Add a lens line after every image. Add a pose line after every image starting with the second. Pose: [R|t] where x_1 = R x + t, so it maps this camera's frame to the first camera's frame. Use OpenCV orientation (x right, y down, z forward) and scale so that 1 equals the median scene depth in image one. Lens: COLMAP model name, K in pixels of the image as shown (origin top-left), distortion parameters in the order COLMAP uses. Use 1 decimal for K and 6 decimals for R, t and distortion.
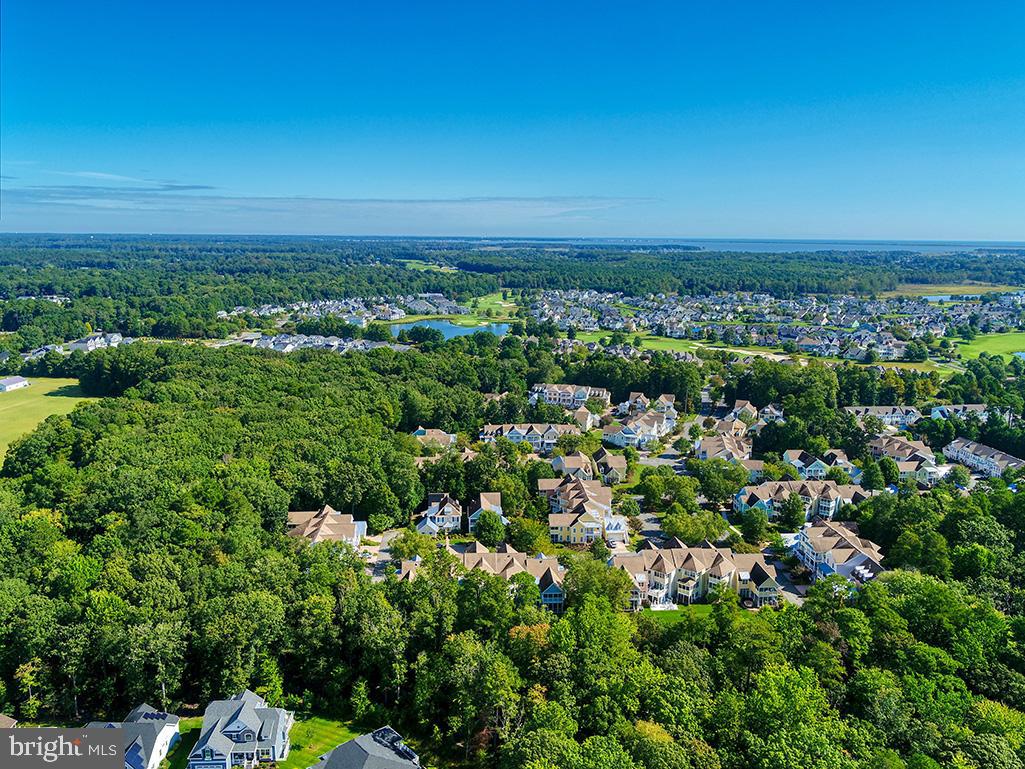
lens RADIAL K [[799.3, 0, 522.6], [0, 799.3, 386.9], [0, 0, 1]] dist [0.000023, -0.003783]
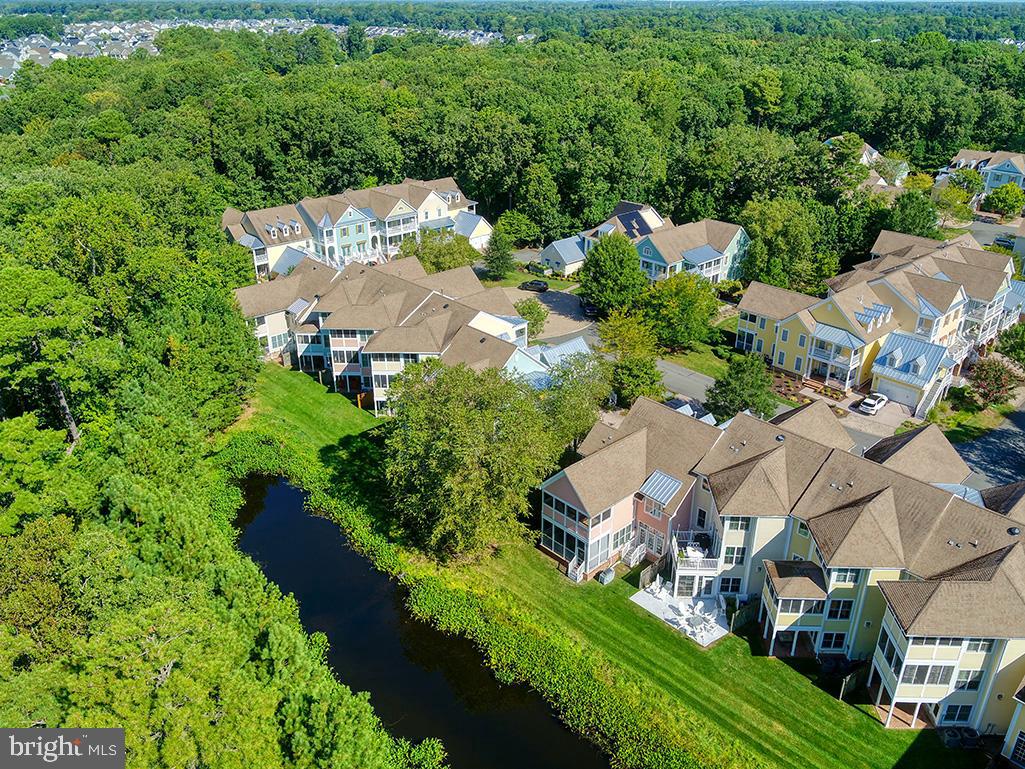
lens RADIAL K [[801.5, 0, 523.4], [0, 801.5, 386.9], [0, 0, 1]] dist [0.003799, -0.010817]
pose [[0.629825, 0.331199, -0.702586, 0.254719], [-0.141958, 0.938383, 0.315097, 0.095916], [0.763654, -0.098718, 0.638034, 0.632900]]
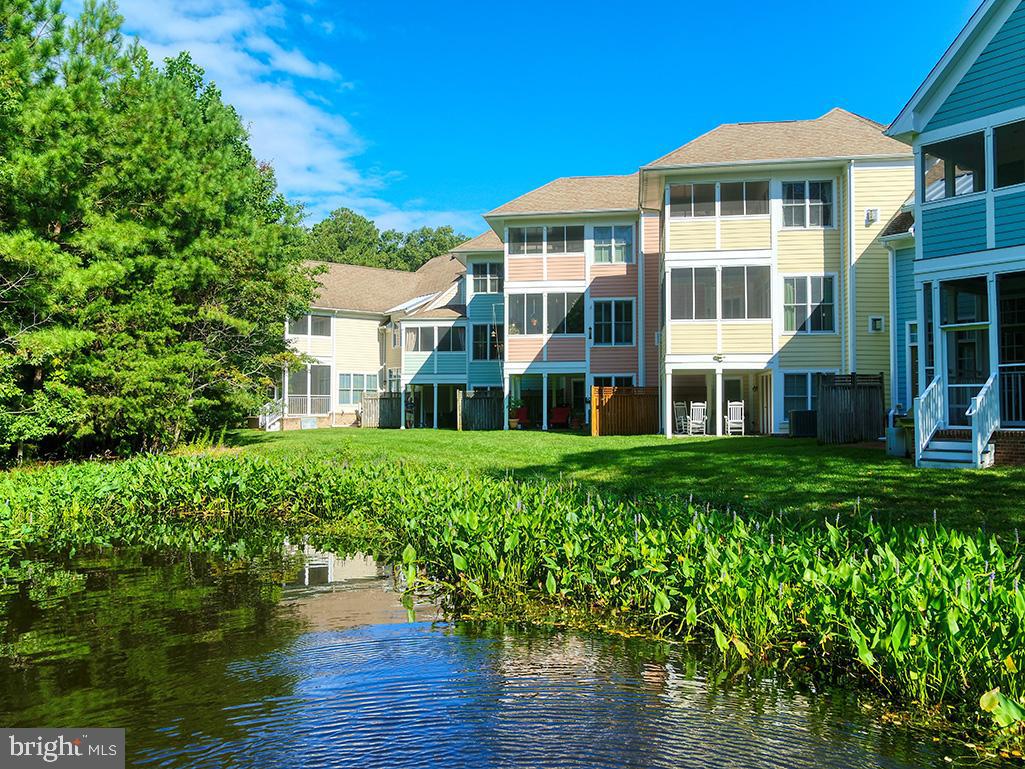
lens RADIAL K [[801.5, 0, 523.4], [0, 801.5, 386.9], [0, 0, 1]] dist [0.003799, -0.010817]
pose [[0.546704, -0.033624, -0.836650, 0.052878], [-0.149001, 0.979339, -0.136722, 0.231746], [0.823962, 0.199409, 0.530399, 0.734713]]
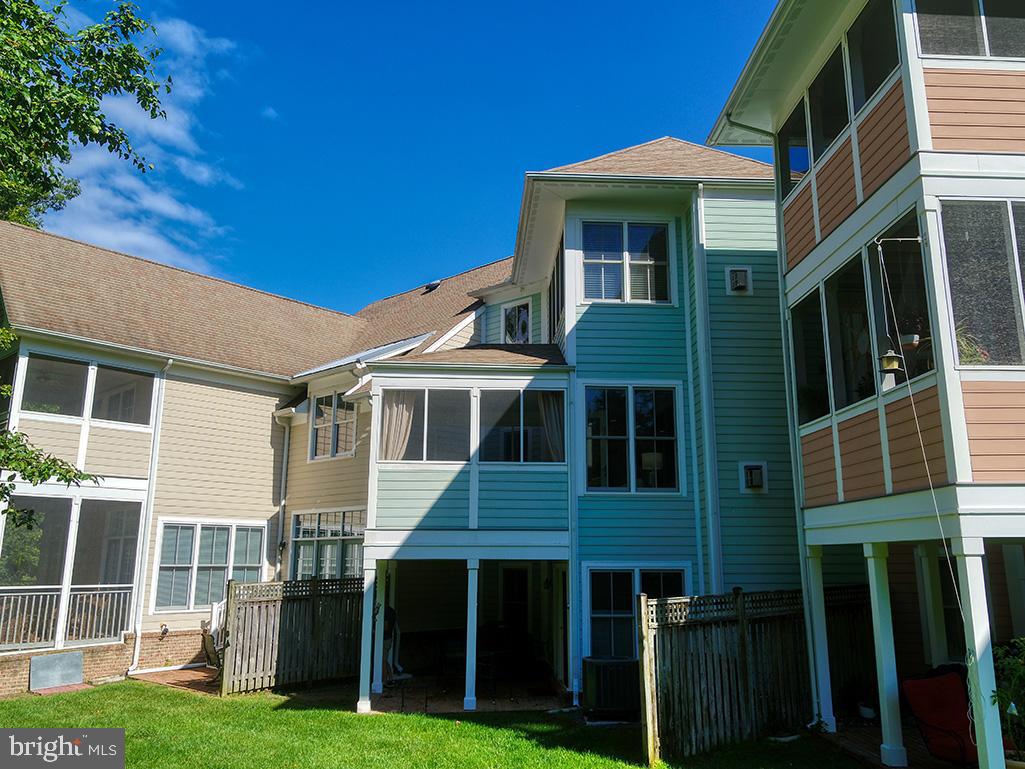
lens RADIAL K [[748.6, 0, 514.6], [0, 748.6, 402.3], [0, 0, 1]] dist [-0.010796, -0.000644]
pose [[0.705735, -0.155447, -0.691213, -0.041760], [-0.123736, 0.933594, -0.336291, 0.219805], [0.697587, 0.322860, 0.639635, 0.768174]]
